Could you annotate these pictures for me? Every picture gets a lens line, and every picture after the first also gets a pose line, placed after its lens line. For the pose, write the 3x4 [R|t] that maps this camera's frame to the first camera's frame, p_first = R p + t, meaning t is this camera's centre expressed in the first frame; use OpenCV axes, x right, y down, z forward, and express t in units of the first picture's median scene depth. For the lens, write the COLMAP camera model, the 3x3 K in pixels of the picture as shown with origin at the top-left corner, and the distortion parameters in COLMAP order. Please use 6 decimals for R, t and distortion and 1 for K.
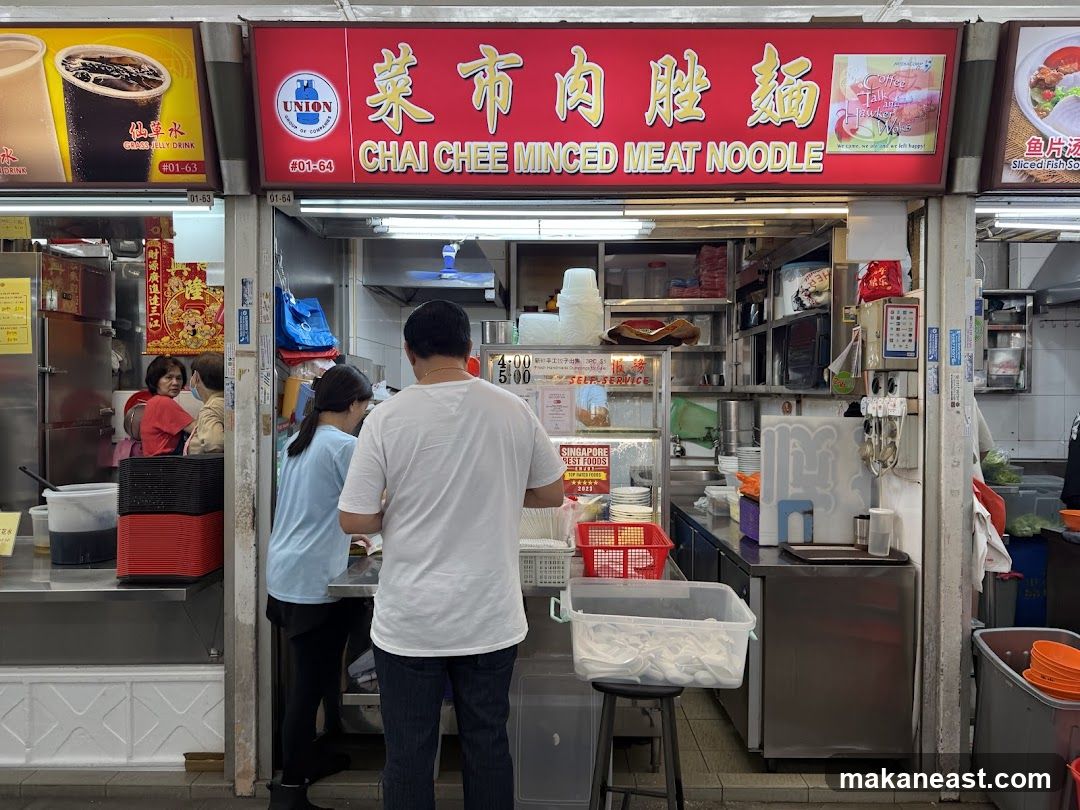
lens RADIAL K [[760.2, 0, 543.0], [0, 760.2, 399.0], [0, 0, 1]] dist [0.045832, -0.055457]
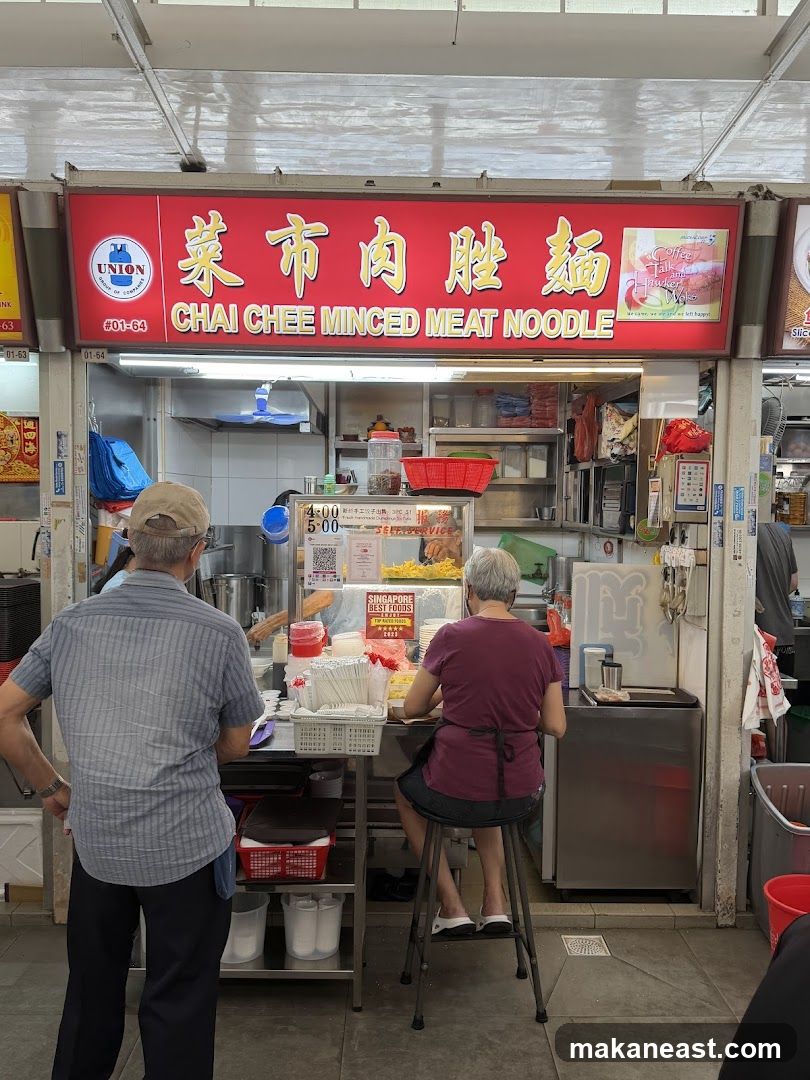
lens RADIAL K [[894.2, 0, 407.7], [0, 894.2, 543.2], [0, 0, 1]] dist [0.098632, -0.130106]
pose [[0.999748, 0.006813, 0.021374, 0.056920], [-0.007604, 0.999280, 0.037175, -0.057962], [-0.021105, -0.037328, 0.999080, -0.247742]]
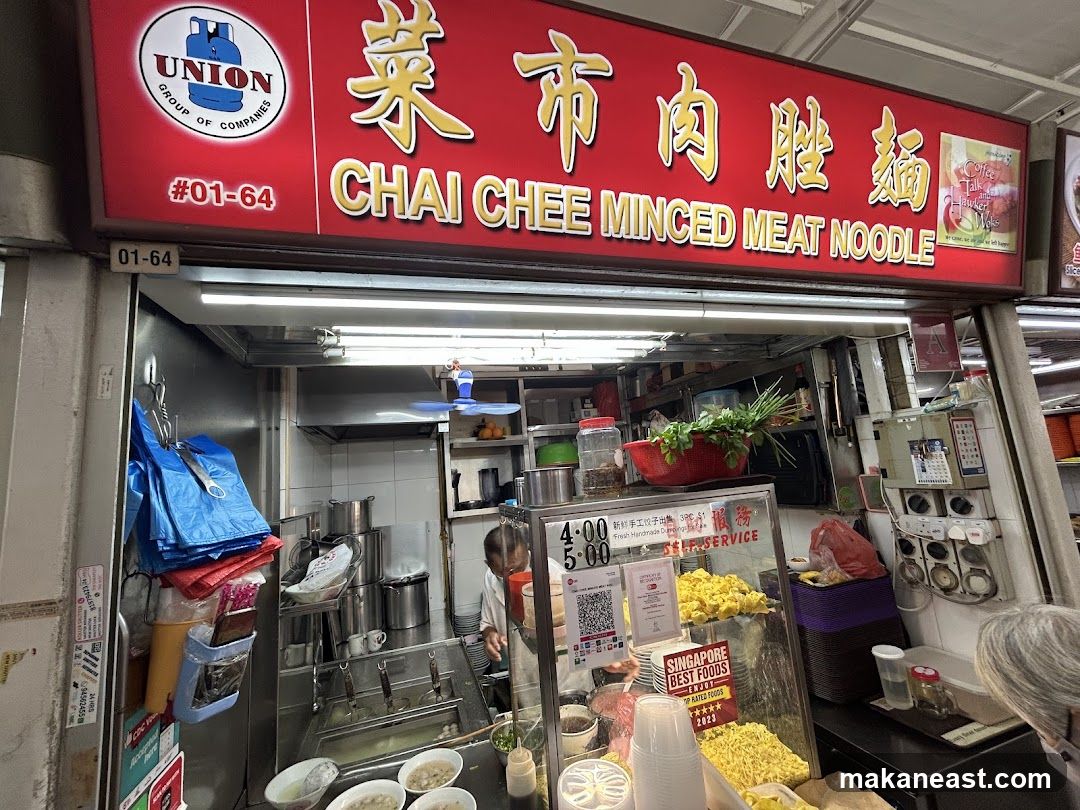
lens RADIAL K [[436.5, 0, 537.7], [0, 436.5, 404.3], [0, 0, 1]] dist [-0.002833, 0.002709]
pose [[0.951872, -0.038022, 0.304129, -0.201441], [0.090427, 0.982945, -0.160133, -0.109720], [-0.292853, 0.179927, 0.939076, 0.705281]]
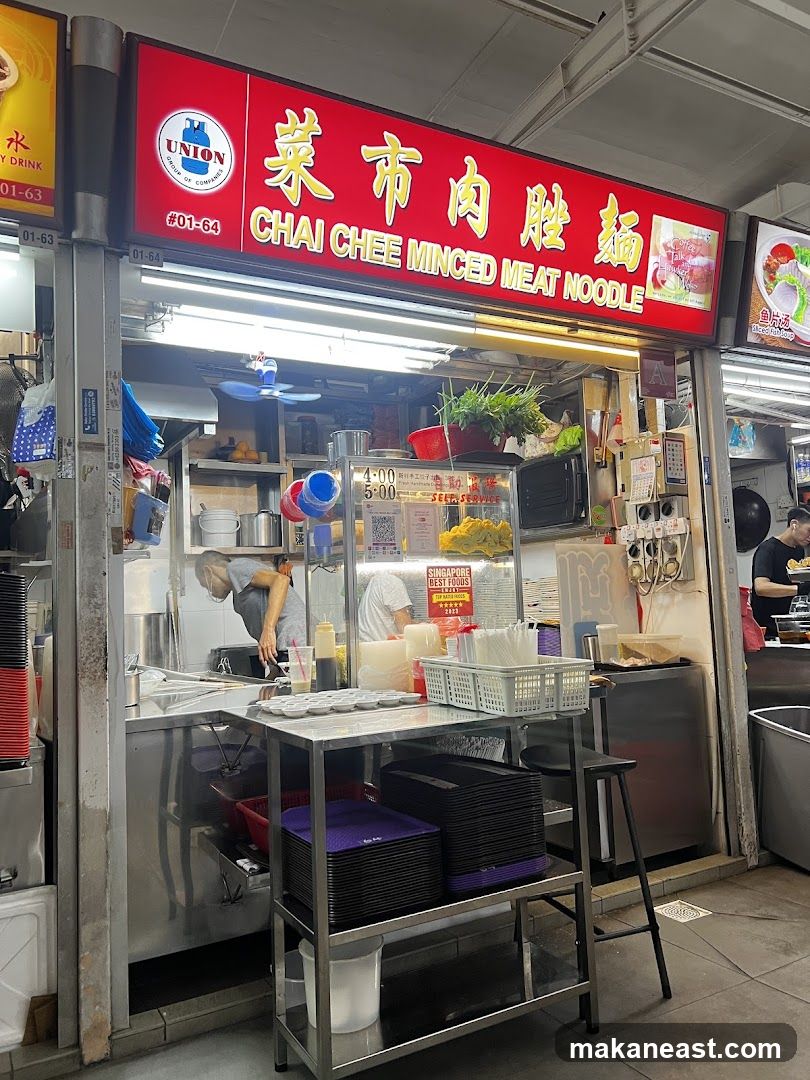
lens RADIAL K [[806.3, 0, 400.1], [0, 806.3, 532.7], [0, 0, 1]] dist [0.026128, -0.004795]
pose [[0.871980, 0.002682, 0.489535, -0.537173], [0.049429, 0.994392, -0.093493, 0.121682], [-0.487040, 0.105721, 0.866957, 0.167092]]
